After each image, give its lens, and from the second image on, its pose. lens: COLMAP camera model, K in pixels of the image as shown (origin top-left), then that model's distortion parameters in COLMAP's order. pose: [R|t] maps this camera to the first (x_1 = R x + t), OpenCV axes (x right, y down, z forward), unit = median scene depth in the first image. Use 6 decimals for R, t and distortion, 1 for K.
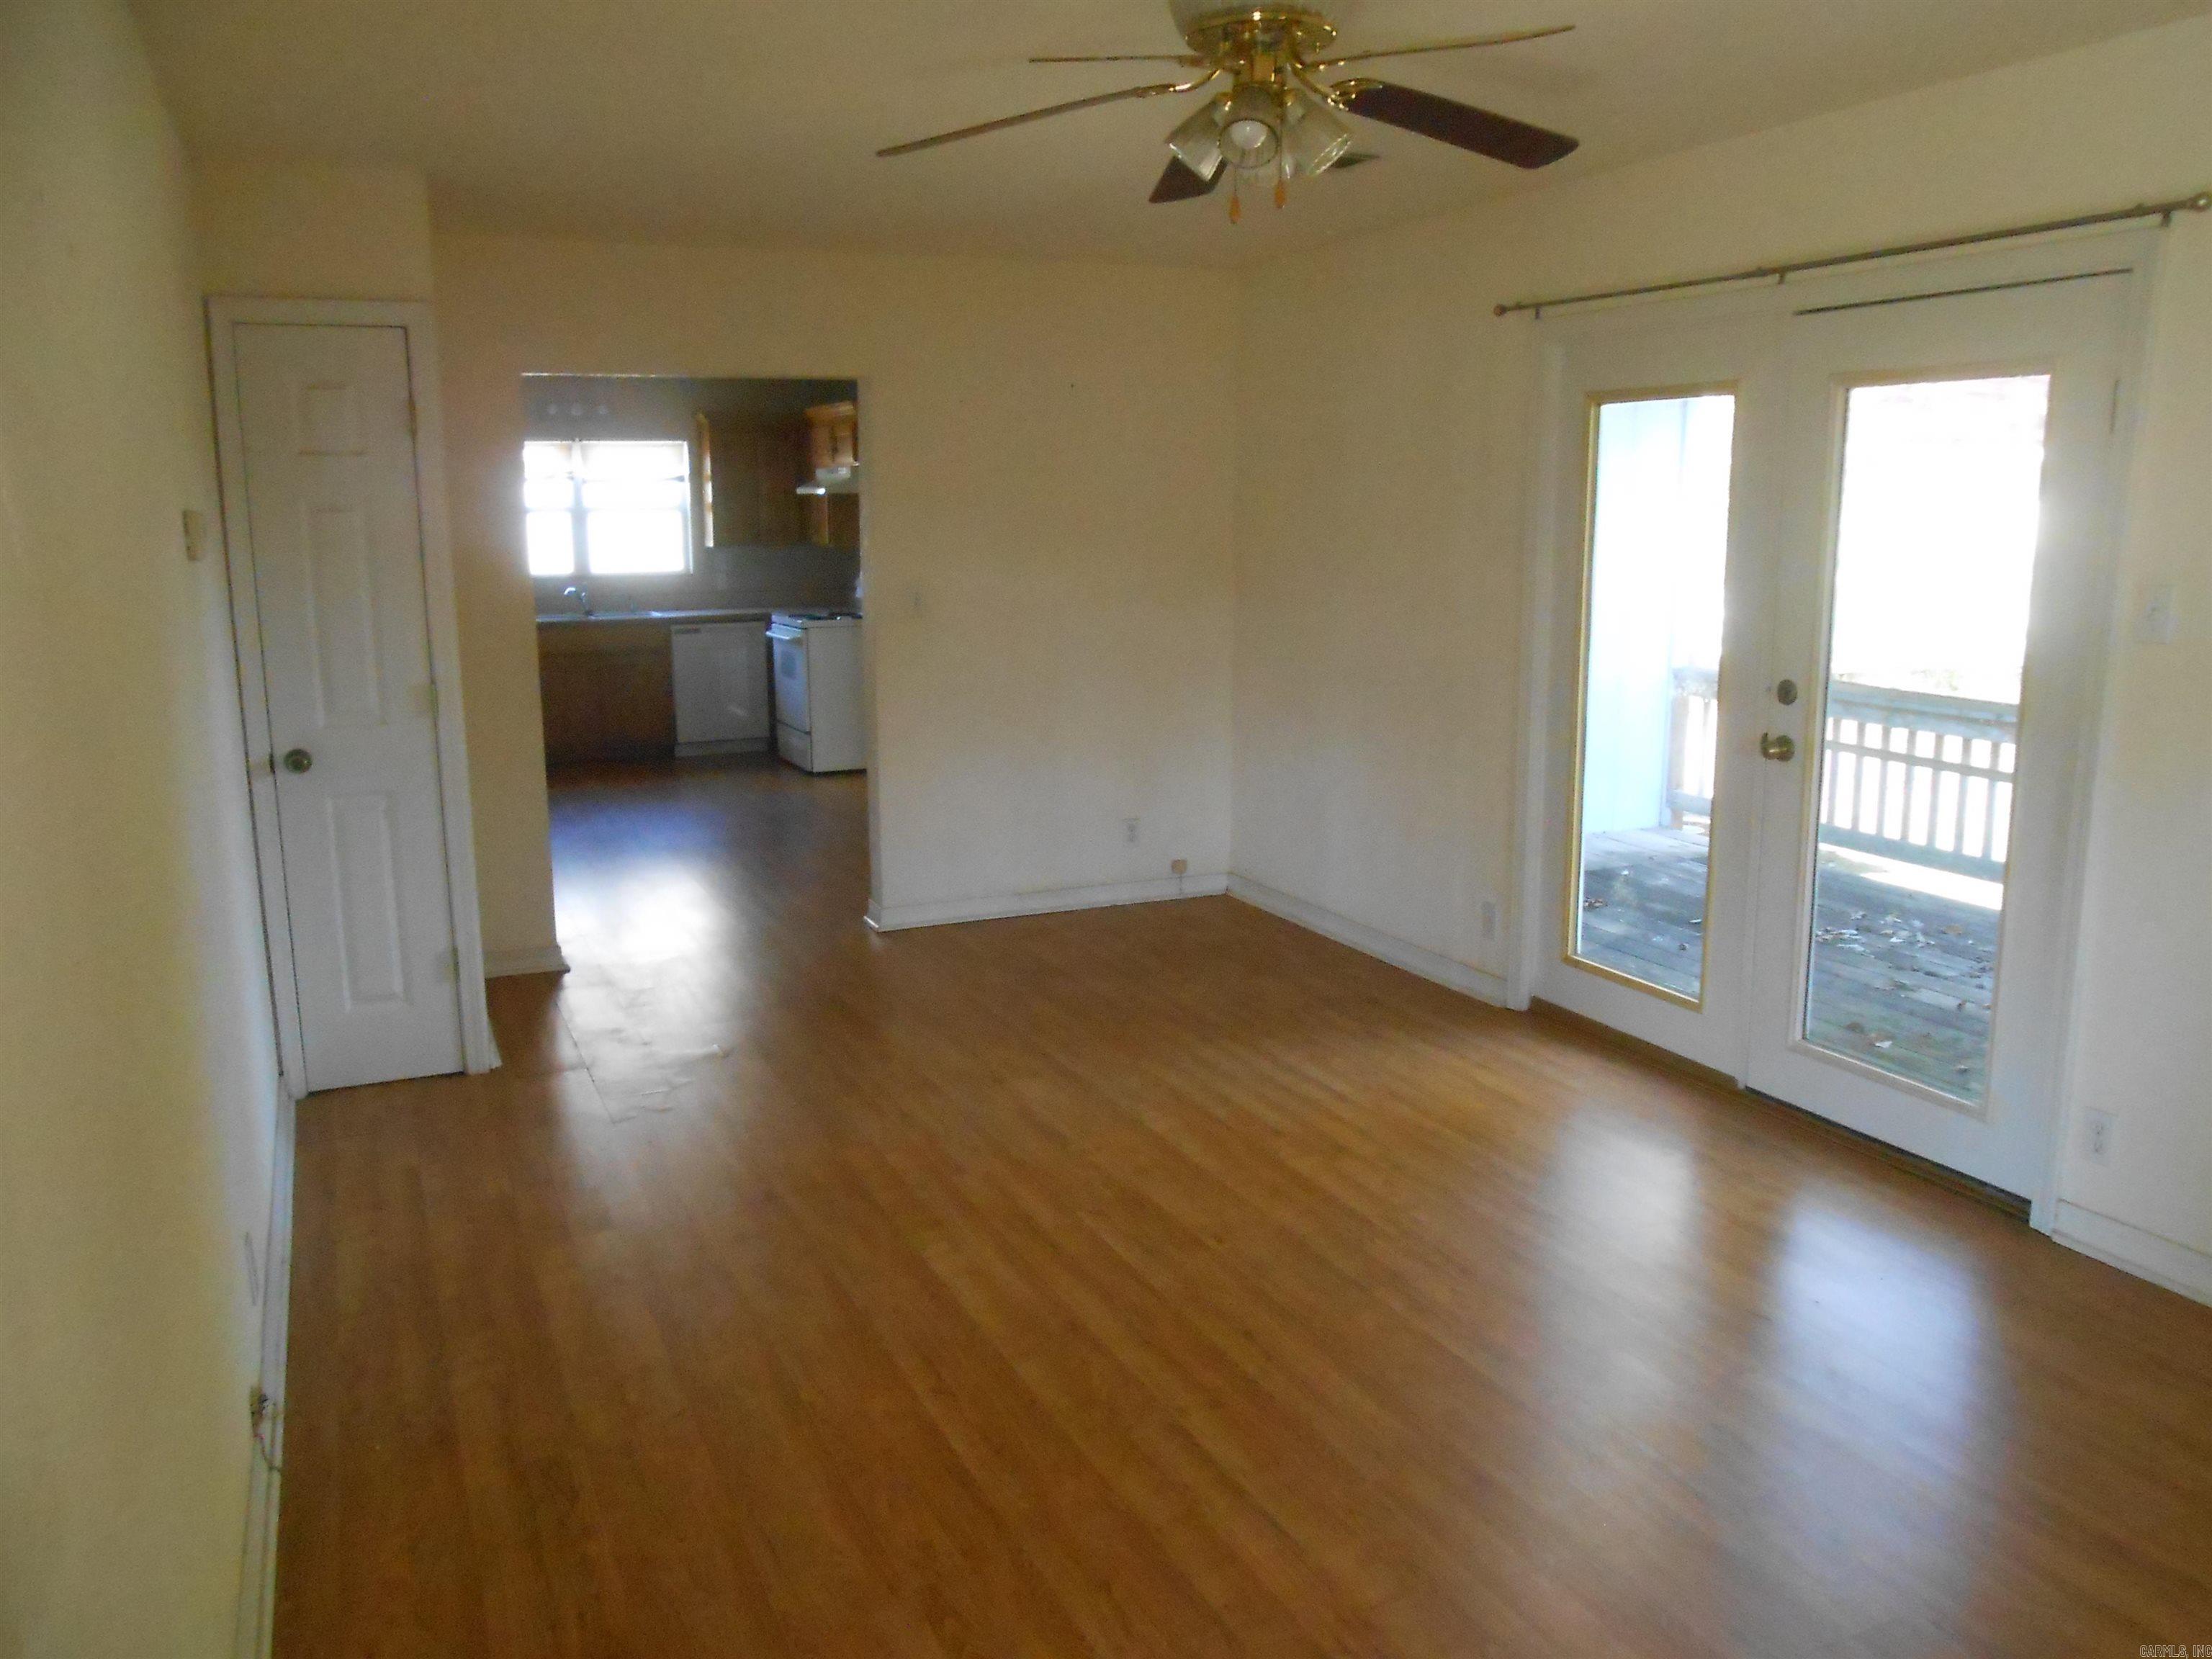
lens RADIAL K [[1784.2, 0, 1141.9], [0, 1784.2, 823.0], [0, 0, 1]] dist [-0.117216, 0.253231]
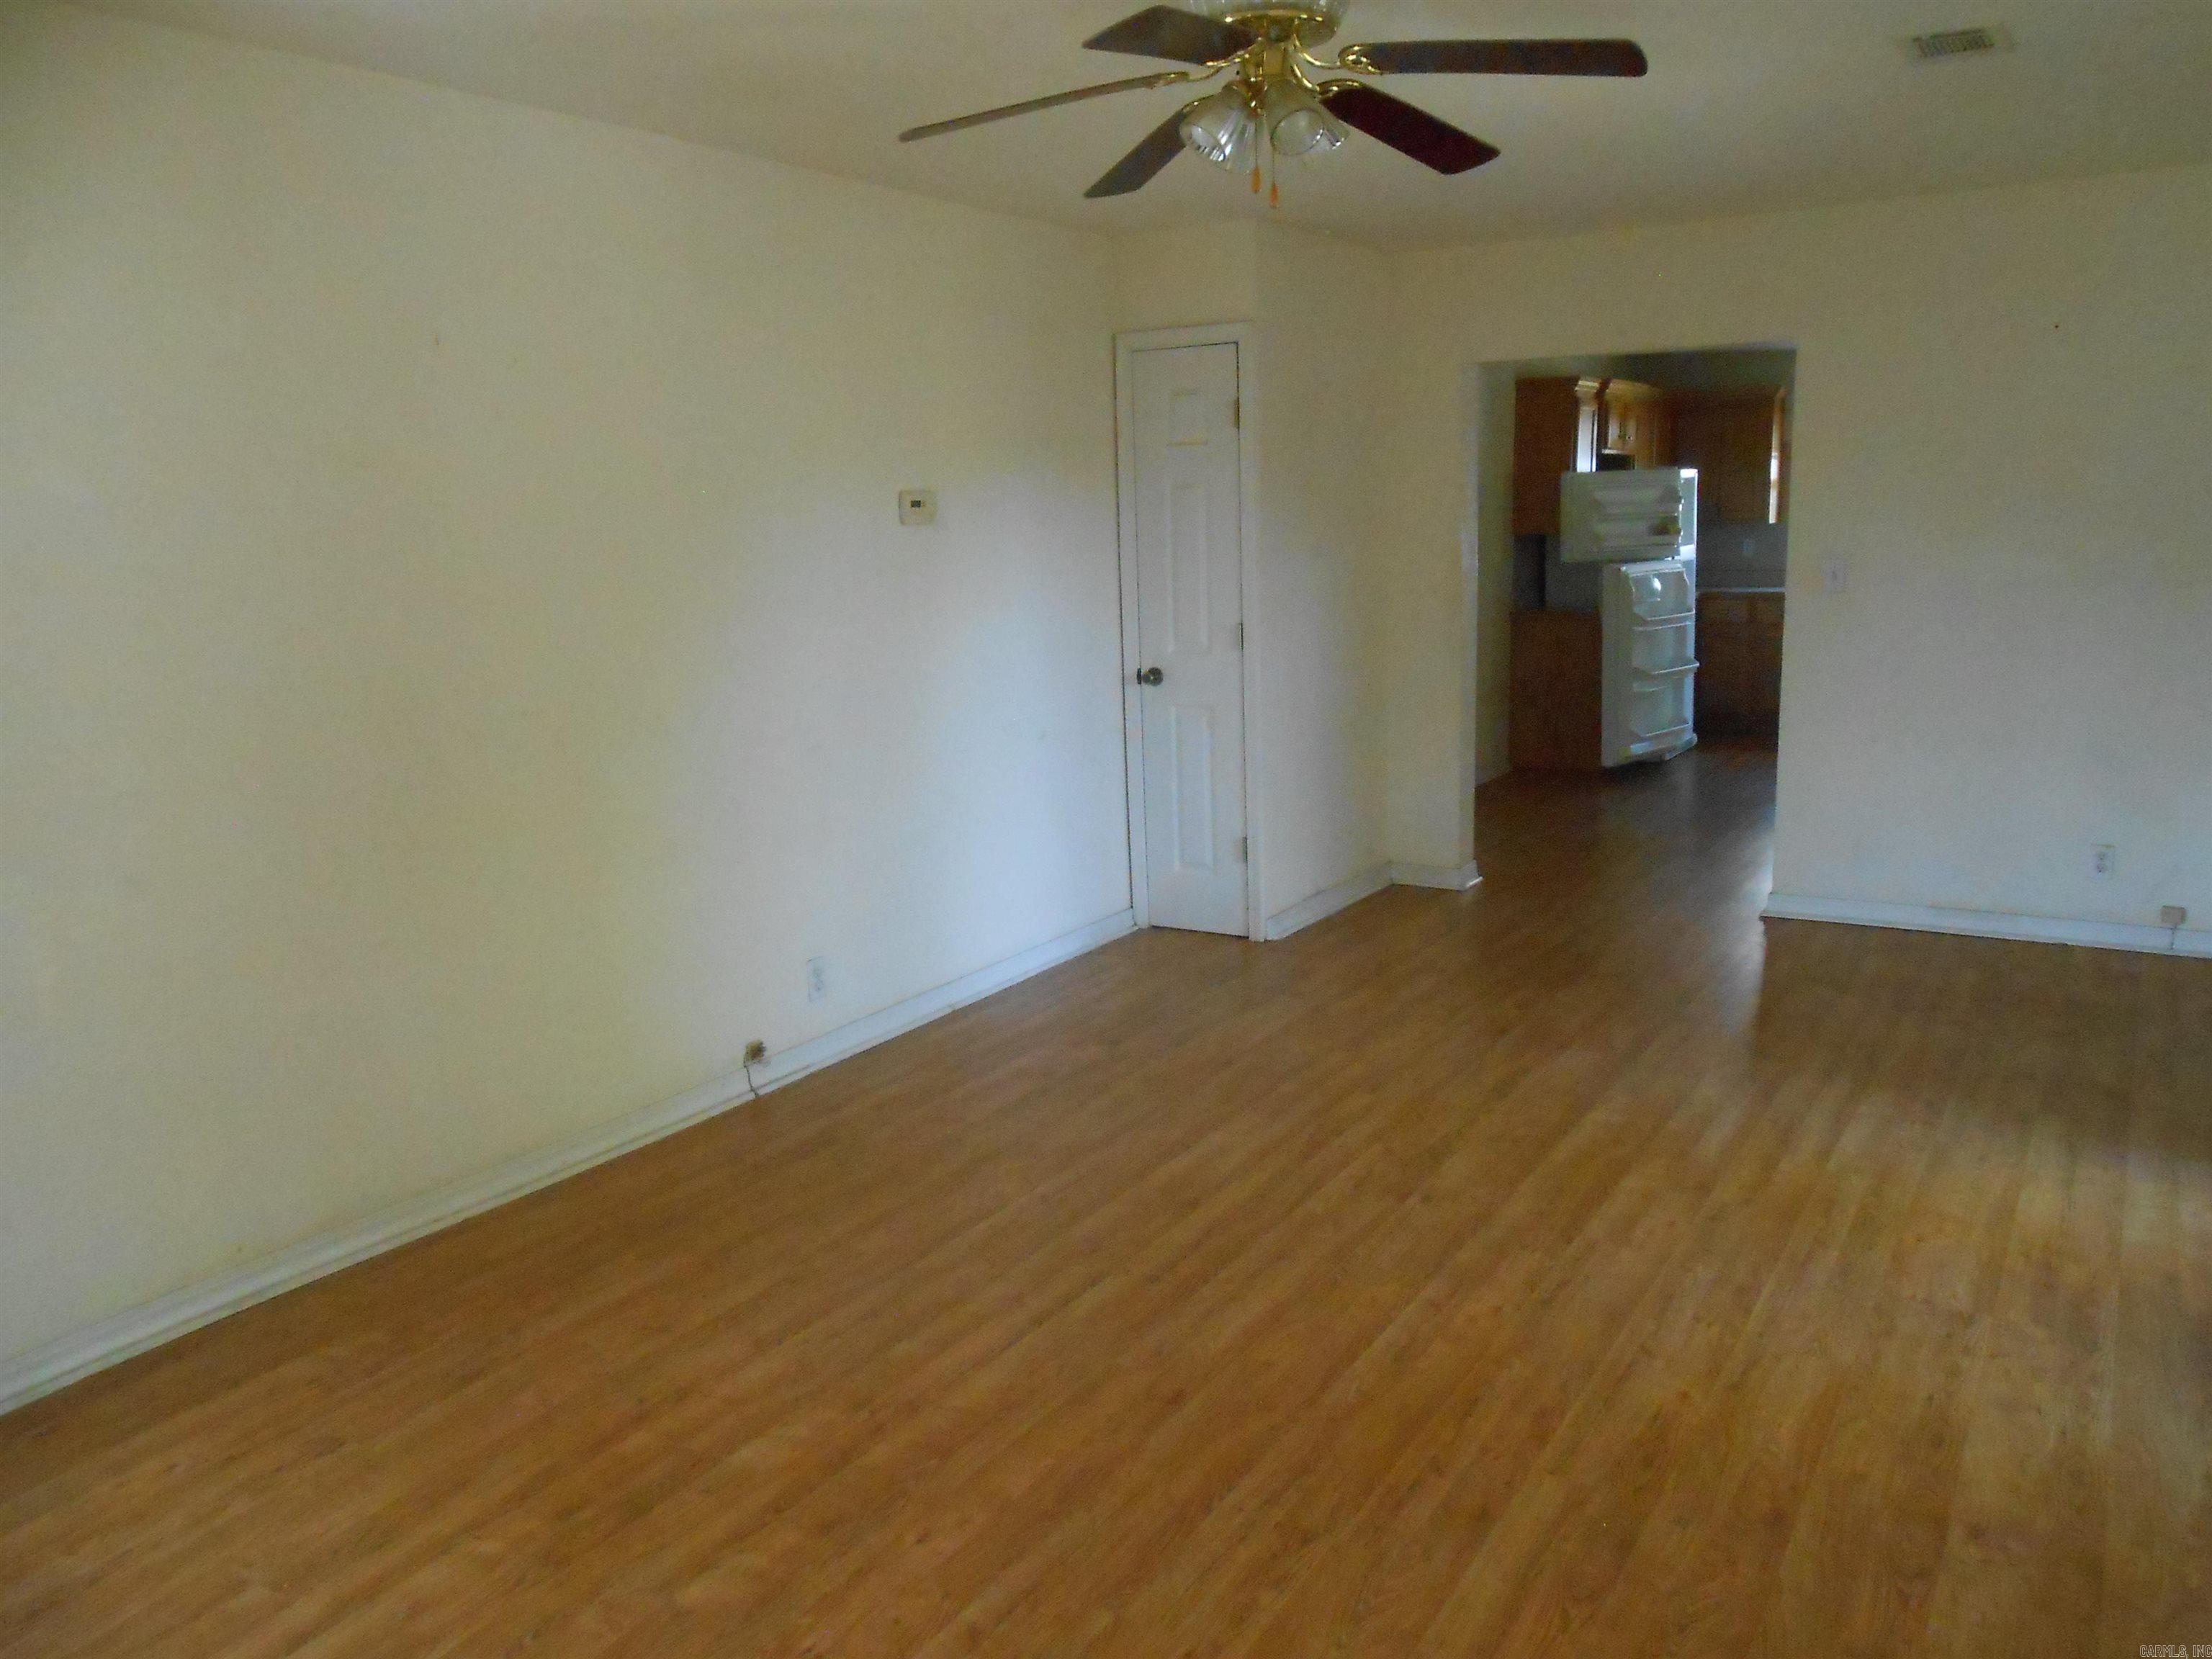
lens RADIAL K [[1783.4, 0, 1106.0], [0, 1783.4, 829.5], [0, 0, 1]] dist [-0.000588, 0.000297]
pose [[0.579377, 0.153472, -0.800481, 0.602495], [-0.129082, 0.986995, 0.095803, -0.045512], [0.804774, 0.047821, 0.591652, 0.178989]]
